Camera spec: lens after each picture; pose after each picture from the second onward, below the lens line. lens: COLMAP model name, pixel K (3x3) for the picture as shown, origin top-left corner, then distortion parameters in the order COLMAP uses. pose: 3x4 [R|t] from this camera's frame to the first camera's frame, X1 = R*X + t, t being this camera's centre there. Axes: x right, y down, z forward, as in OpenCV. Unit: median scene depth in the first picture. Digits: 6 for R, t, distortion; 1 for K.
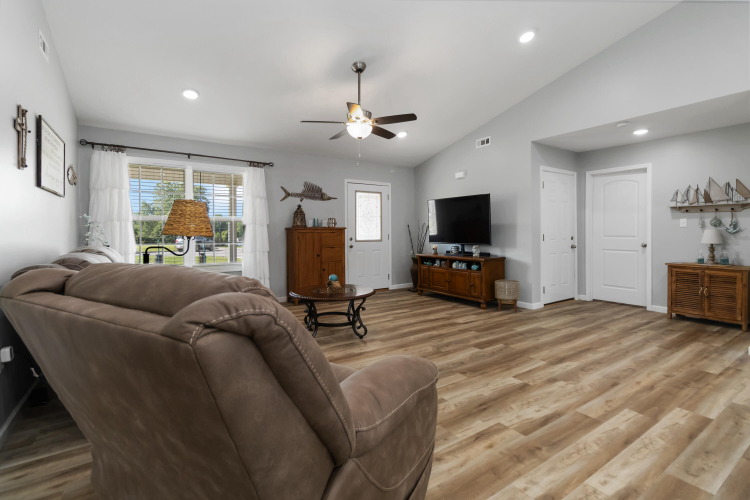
lens RADIAL K [[348.5, 0, 374.2], [0, 348.5, 234.4], [0, 0, 1]] dist [-0.000500, -0.000578]
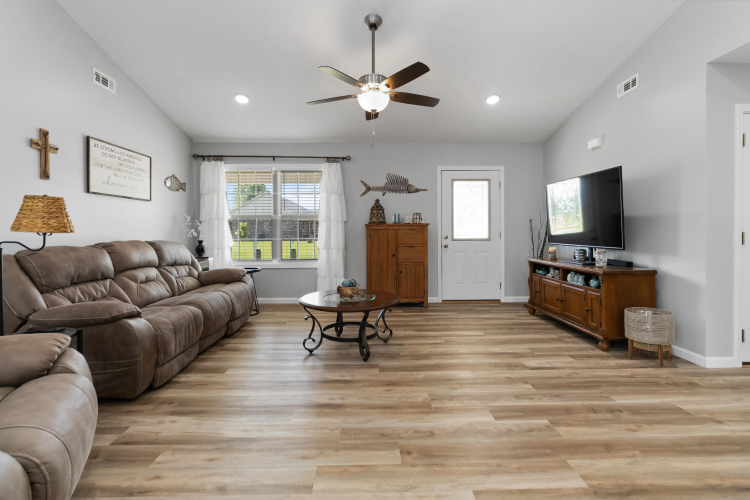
lens RADIAL K [[348.5, 0, 374.2], [0, 348.5, 234.4], [0, 0, 1]] dist [-0.000500, -0.000578]
pose [[0.842692, 0.006453, -0.538358, 0.290234], [-0.003339, 0.999972, 0.006759, 0.001601], [0.538386, -0.003898, 0.842689, 0.238782]]
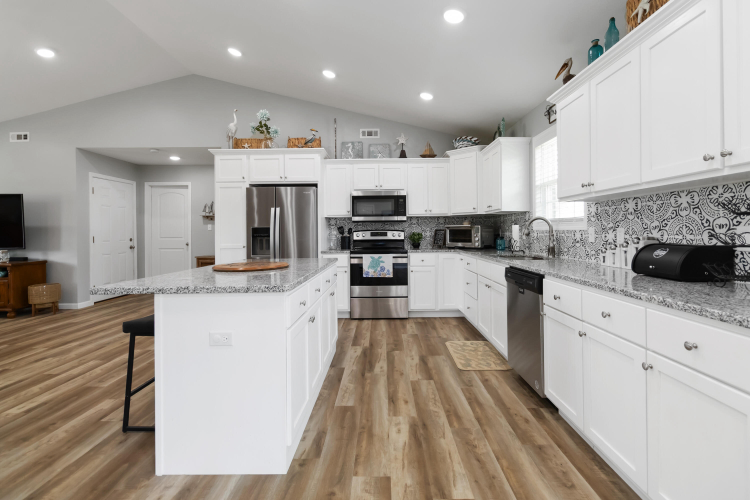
lens RADIAL K [[352.0, 0, 379.4], [0, 352.0, 231.5], [0, 0, 1]] dist [0.001726, 0.001049]
pose [[0.564076, 0.000916, 0.825722, 0.086888], [0.010961, 0.999903, -0.008597, 0.002535], [-0.825650, 0.013900, 0.564011, -0.326324]]
